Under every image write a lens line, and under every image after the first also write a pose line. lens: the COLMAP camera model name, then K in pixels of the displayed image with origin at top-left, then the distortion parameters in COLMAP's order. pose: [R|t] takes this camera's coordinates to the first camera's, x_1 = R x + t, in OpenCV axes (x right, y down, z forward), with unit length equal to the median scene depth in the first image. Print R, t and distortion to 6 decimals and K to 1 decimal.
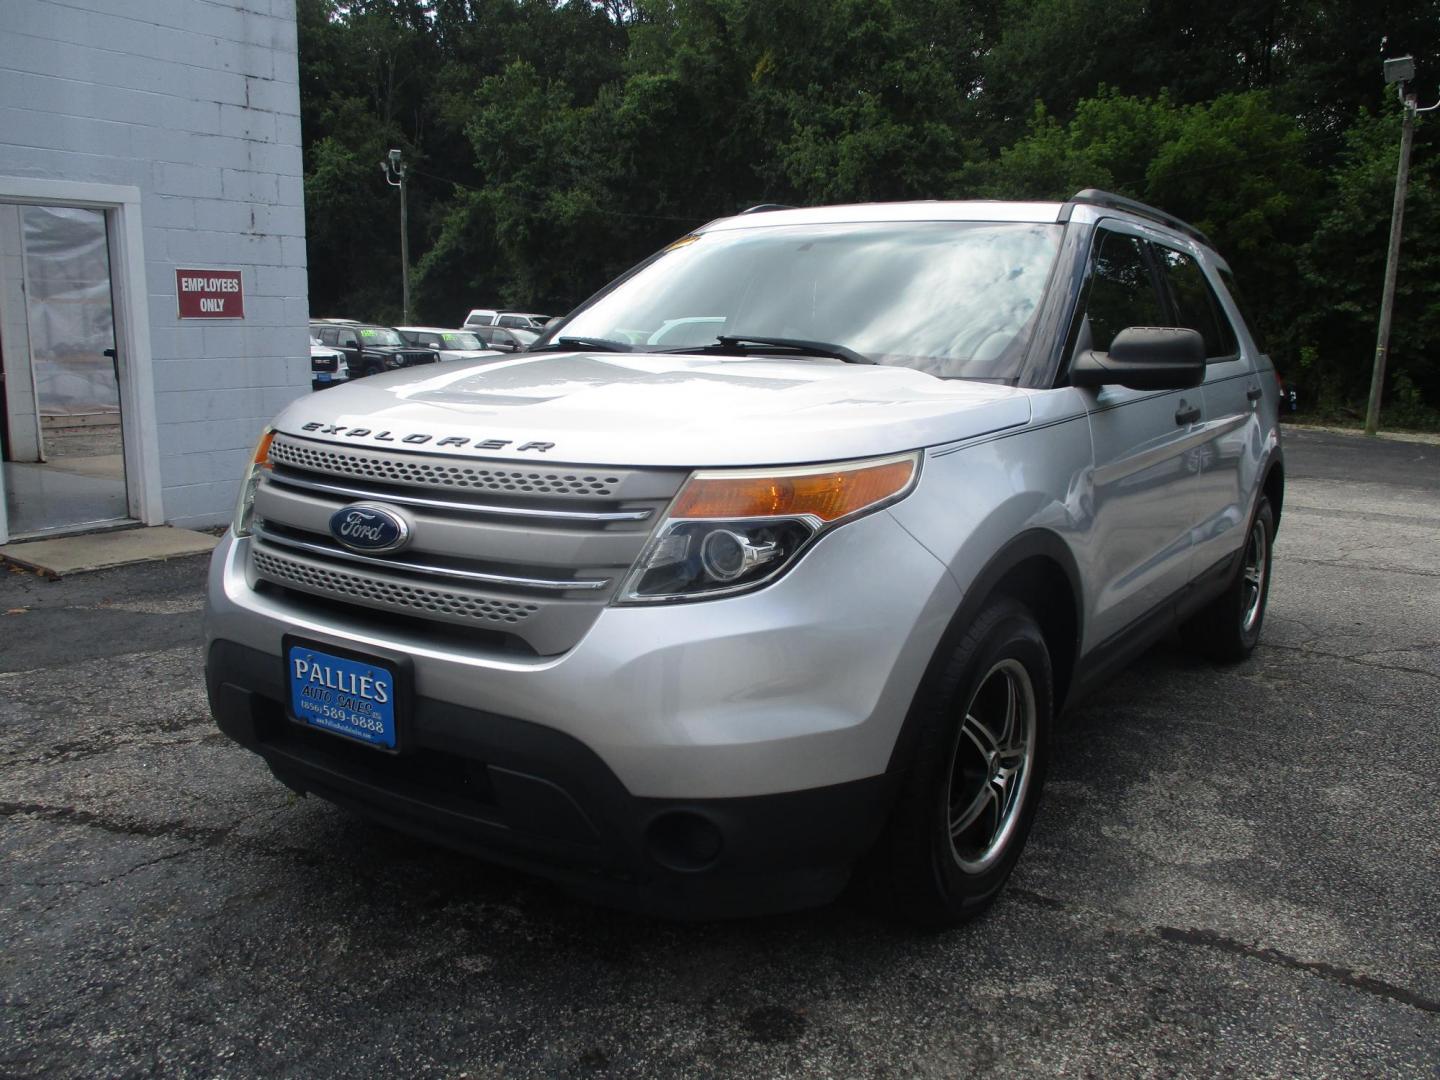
lens RADIAL K [[1196.7, 0, 717.6], [0, 1196.7, 541.0], [0, 0, 1]] dist [-0.034883, 0.012403]
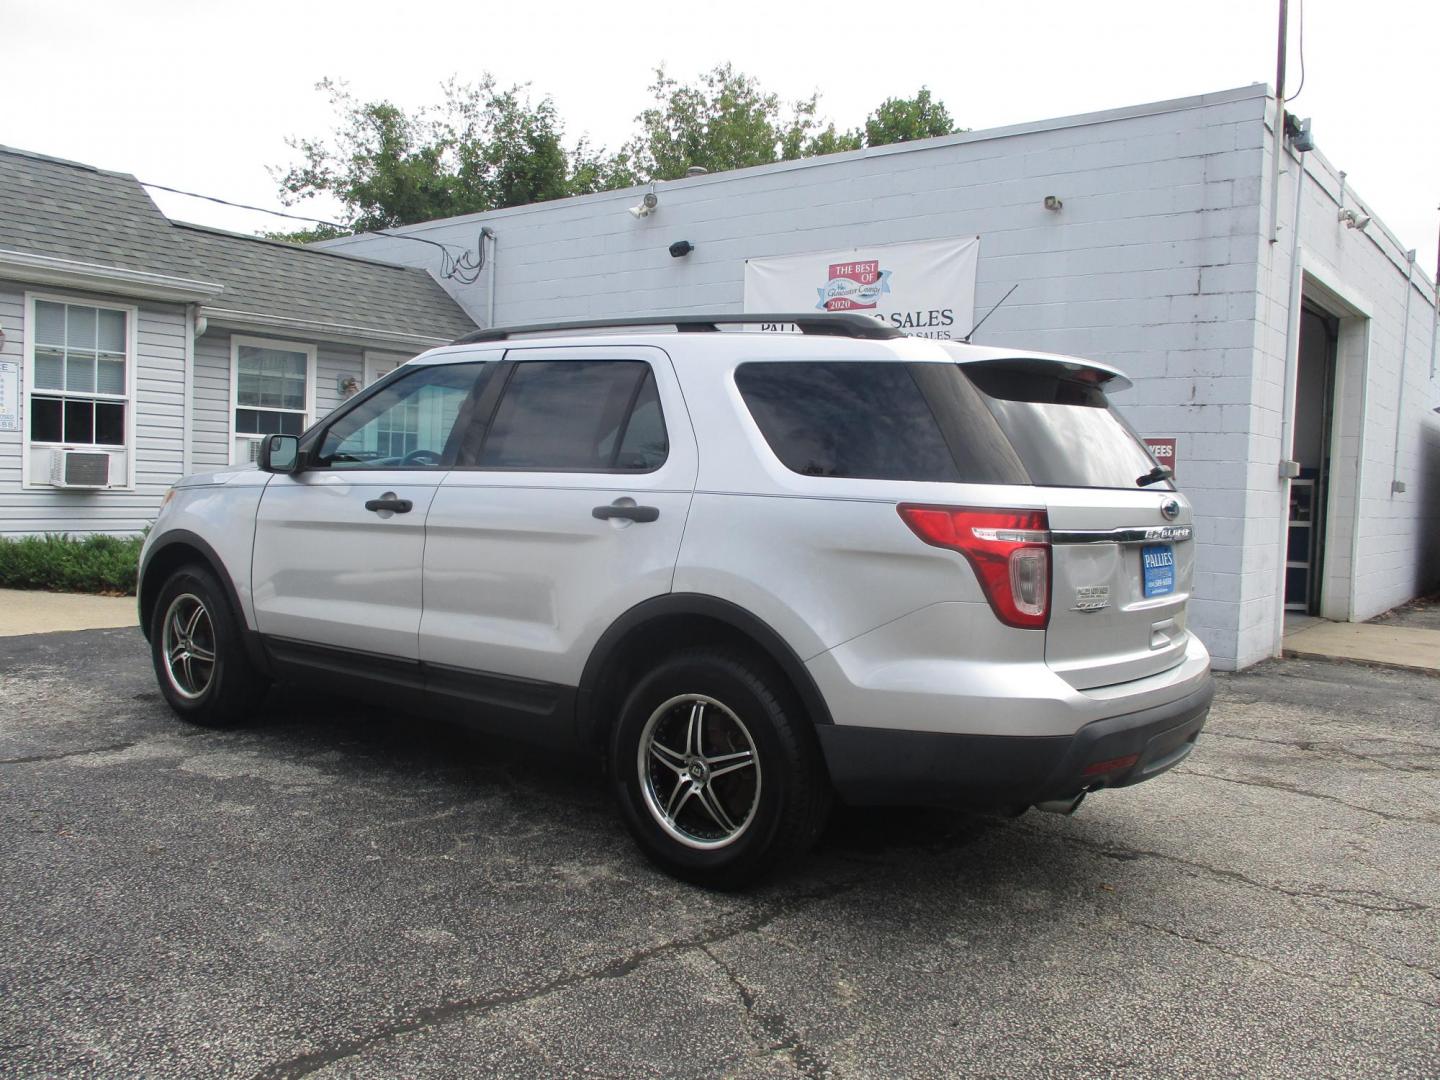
lens RADIAL K [[1196.7, 0, 715.7], [0, 1196.7, 539.6], [0, 0, 1]] dist [-0.034883, 0.012403]
pose [[-0.034036, 0.037081, -0.998732, 1.157245], [-0.213586, 0.975955, 0.043514, -0.141396], [0.976331, 0.214796, -0.025298, 0.982060]]
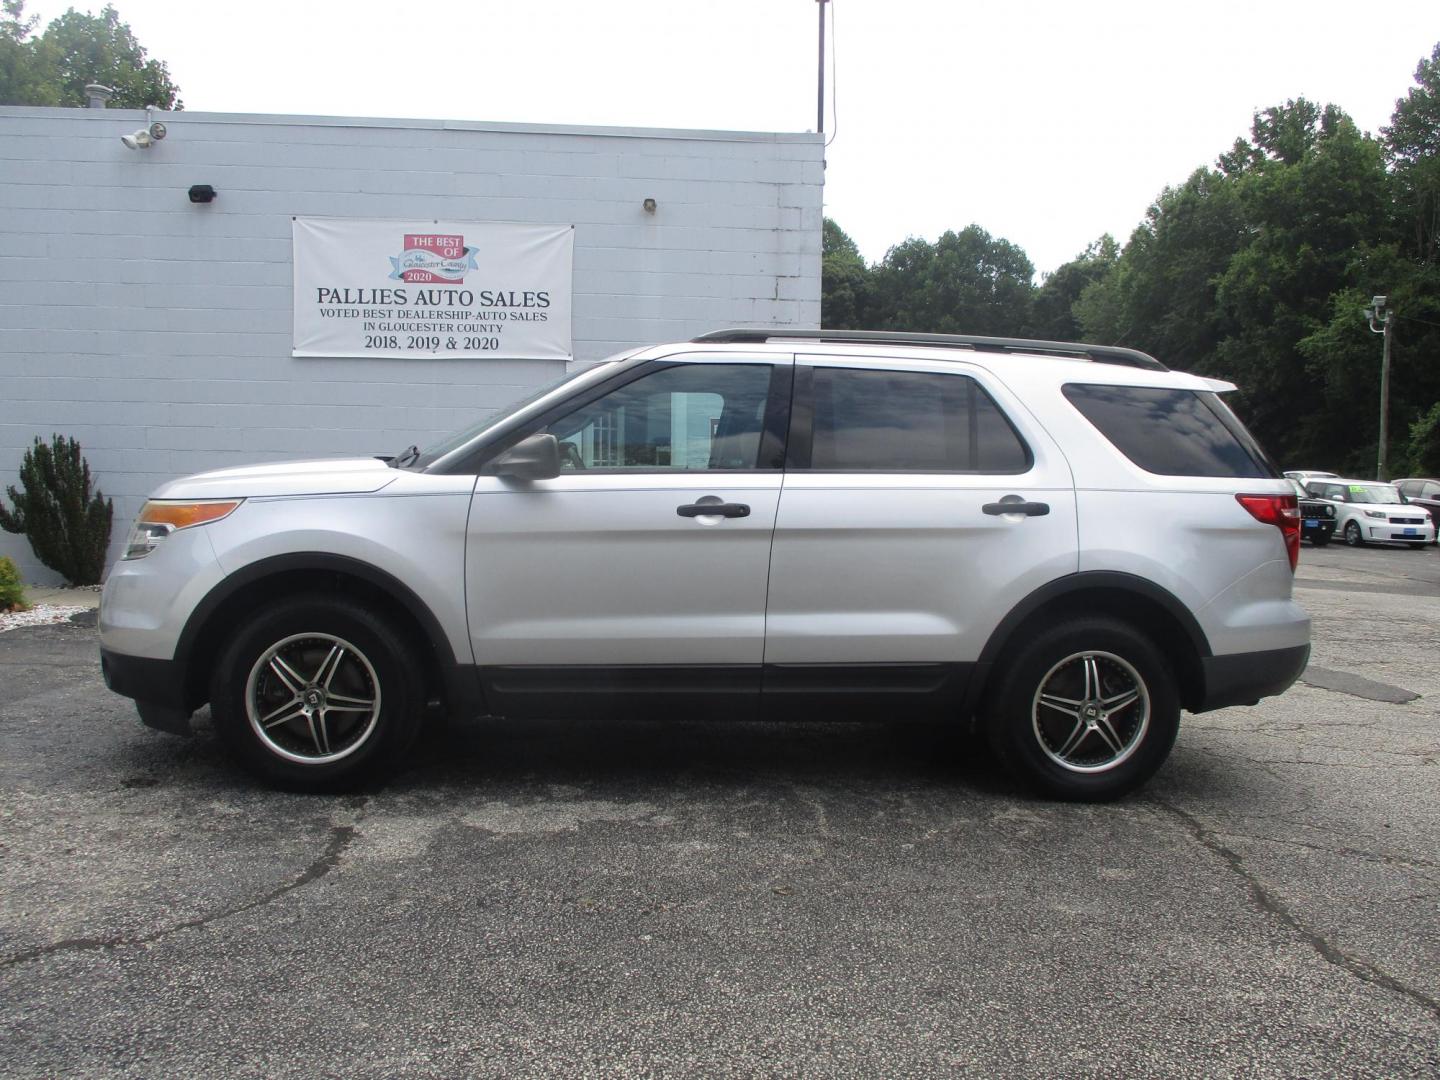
lens RADIAL K [[1196.7, 0, 717.2], [0, 1196.7, 544.6], [0, 0, 1]] dist [-0.034883, 0.012403]
pose [[0.650938, 0.052265, -0.757329, 0.935002], [-0.146495, 0.987524, -0.057763, -0.002832], [0.744862, 0.148545, 0.650473, 0.166710]]
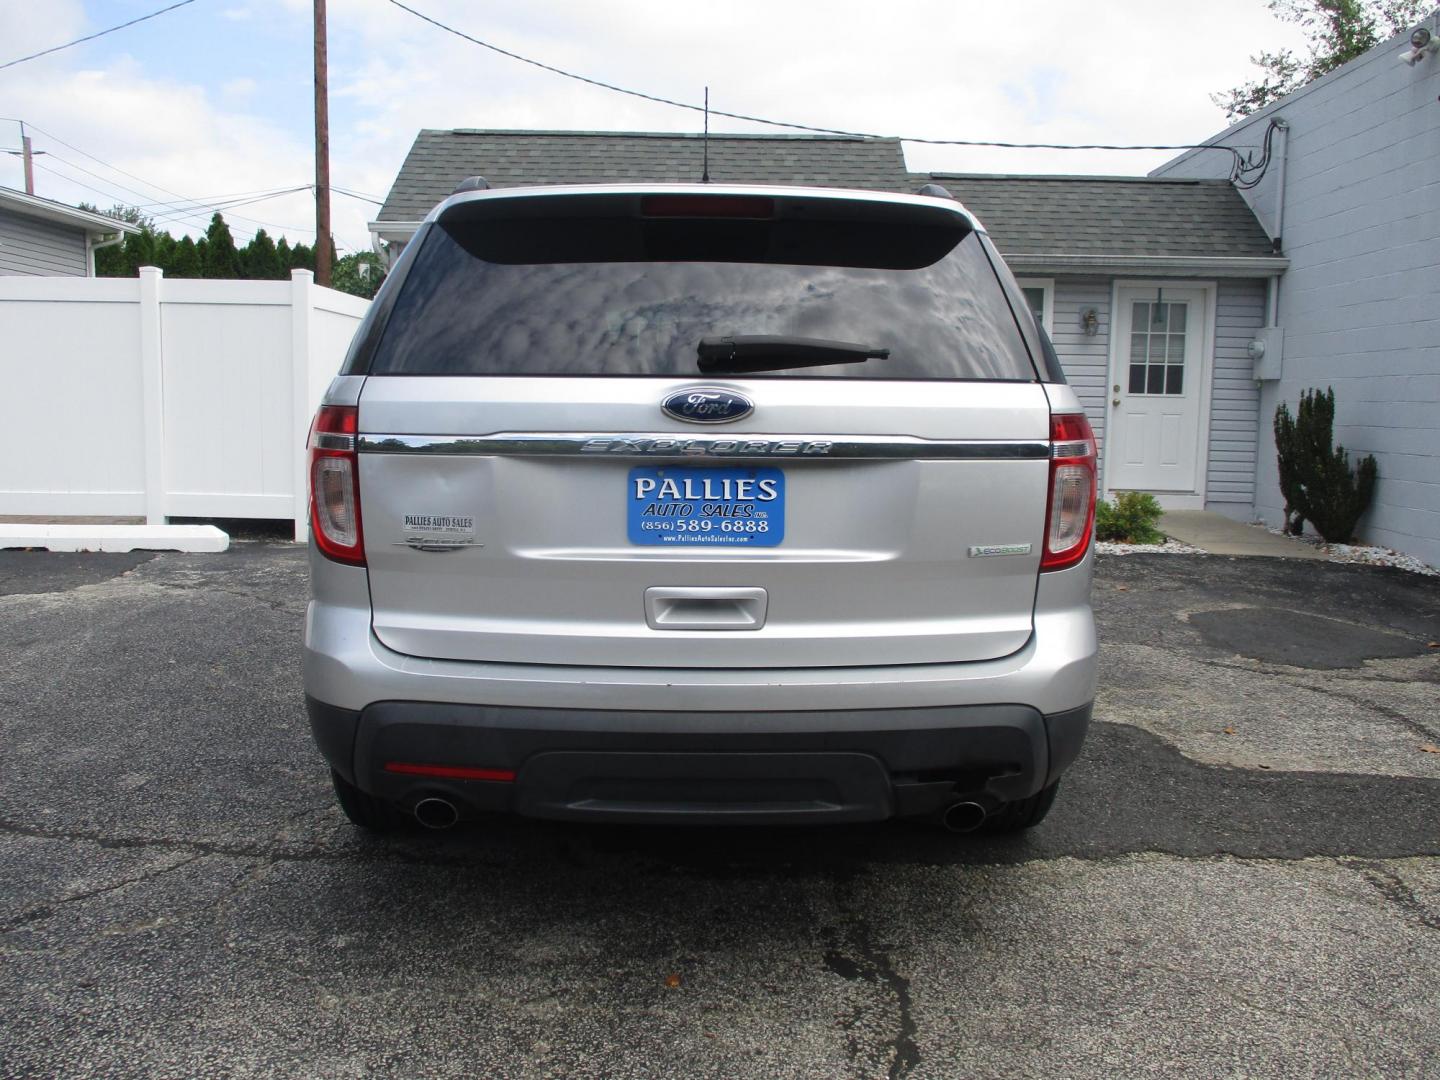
lens RADIAL K [[1196.7, 0, 718.9], [0, 1196.7, 536.7], [0, 0, 1]] dist [-0.034883, 0.012403]
pose [[-0.809338, 0.042011, -0.585839, 0.675720], [-0.128419, 0.960649, 0.246299, -0.252262], [0.573132, 0.274572, -0.772094, 1.599629]]
